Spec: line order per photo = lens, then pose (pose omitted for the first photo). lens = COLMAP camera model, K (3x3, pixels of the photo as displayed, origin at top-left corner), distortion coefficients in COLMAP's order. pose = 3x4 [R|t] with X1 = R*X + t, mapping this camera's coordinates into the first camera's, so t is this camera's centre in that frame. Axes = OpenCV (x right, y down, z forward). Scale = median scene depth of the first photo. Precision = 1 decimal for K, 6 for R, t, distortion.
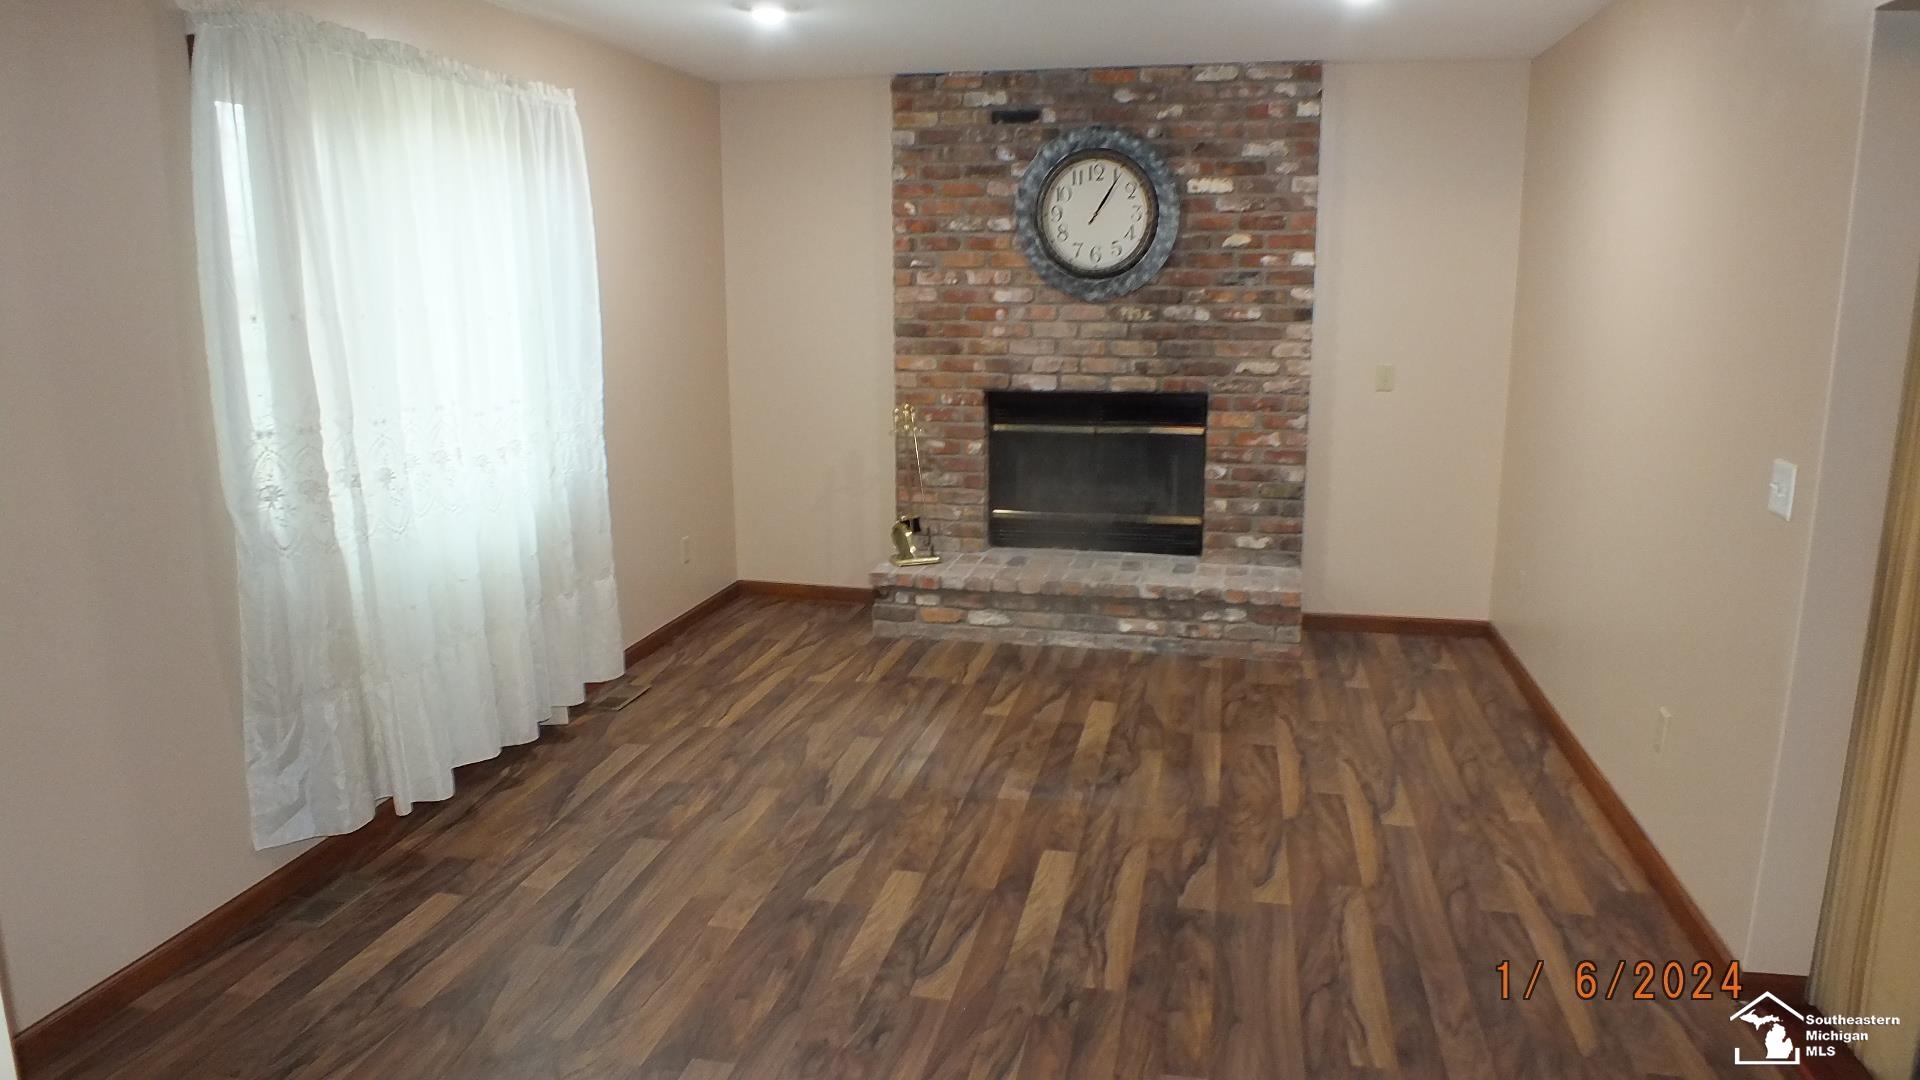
lens RADIAL K [[1268.8, 0, 951.0], [0, 1268.8, 537.7], [0, 0, 1]] dist [-0.058110, -0.006414]
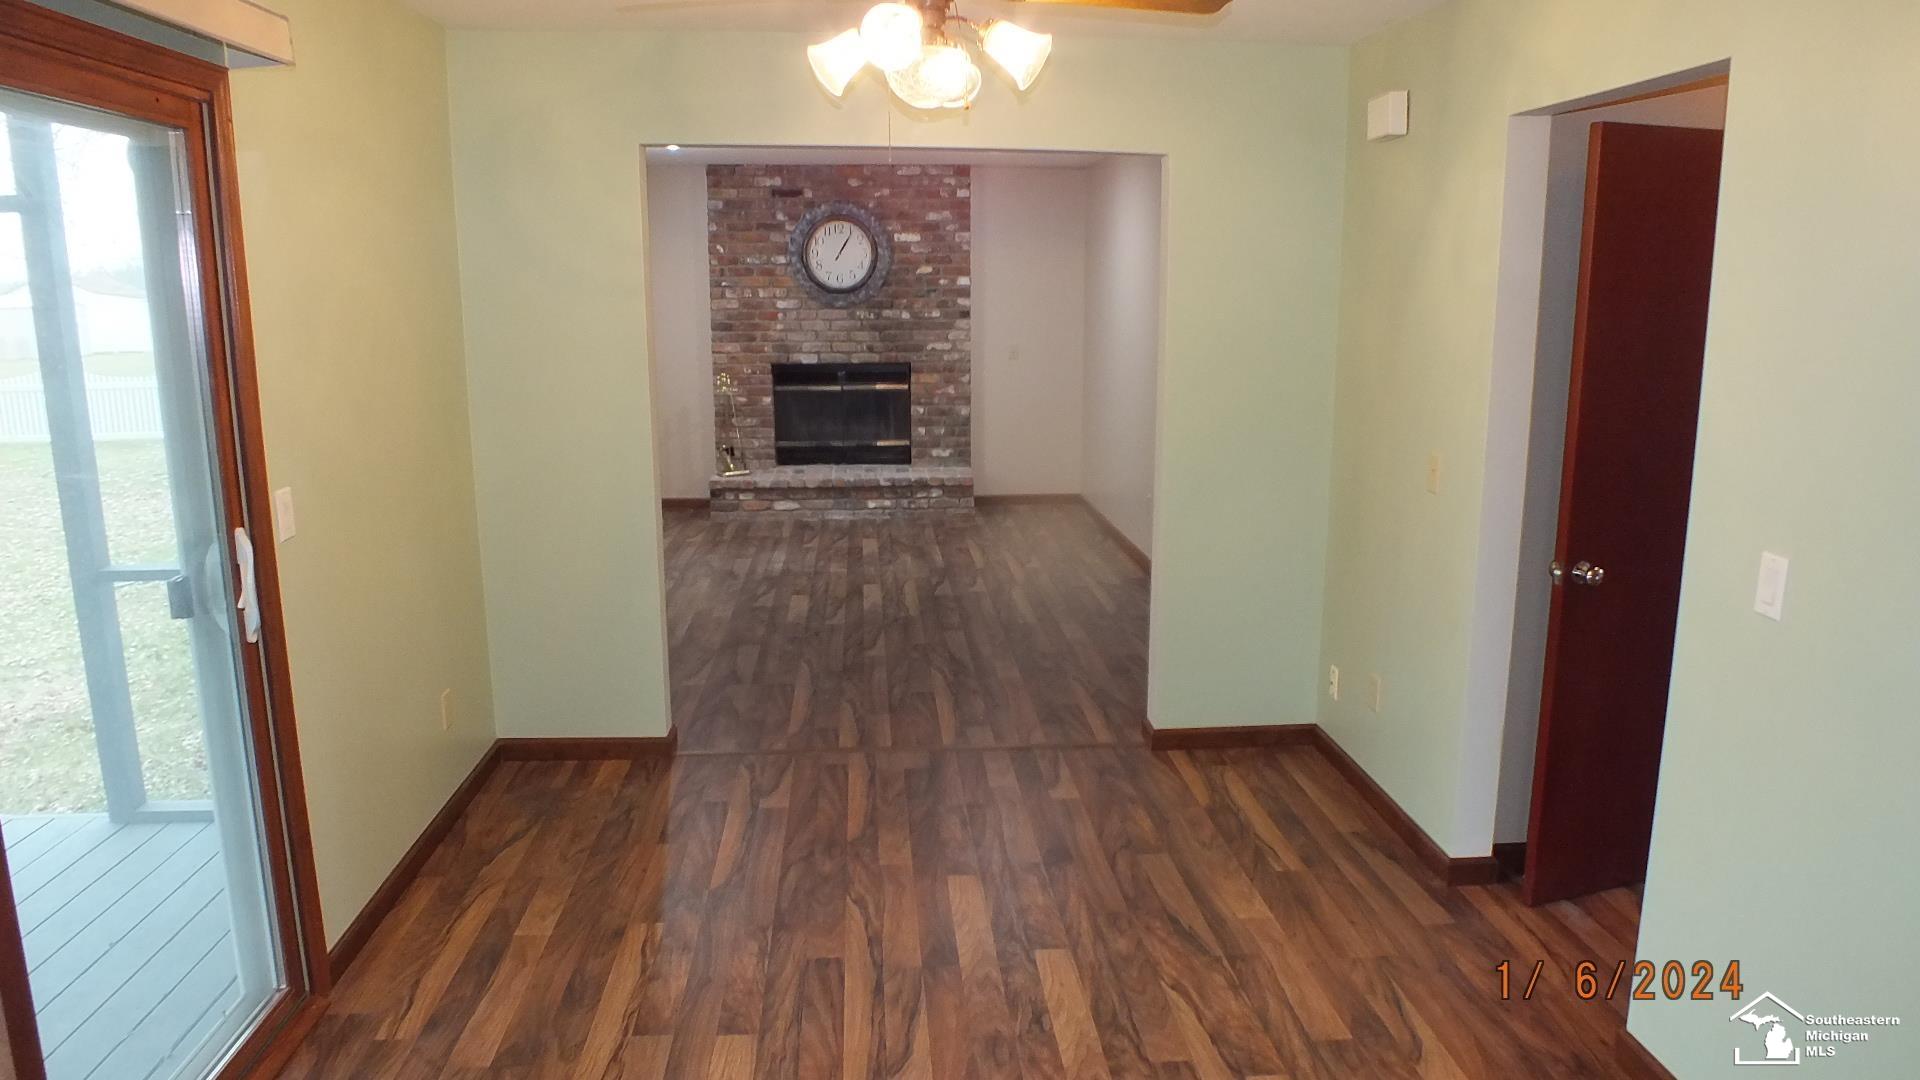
lens RADIAL K [[1268.8, 0, 962.6], [0, 1268.8, 545.4], [0, 0, 1]] dist [-0.058110, -0.006414]
pose [[0.957723, -0.057025, 0.281983, -0.211627], [0.056198, 0.998359, 0.011026, 0.108937], [-0.282148, 0.005287, 0.959356, -0.600868]]
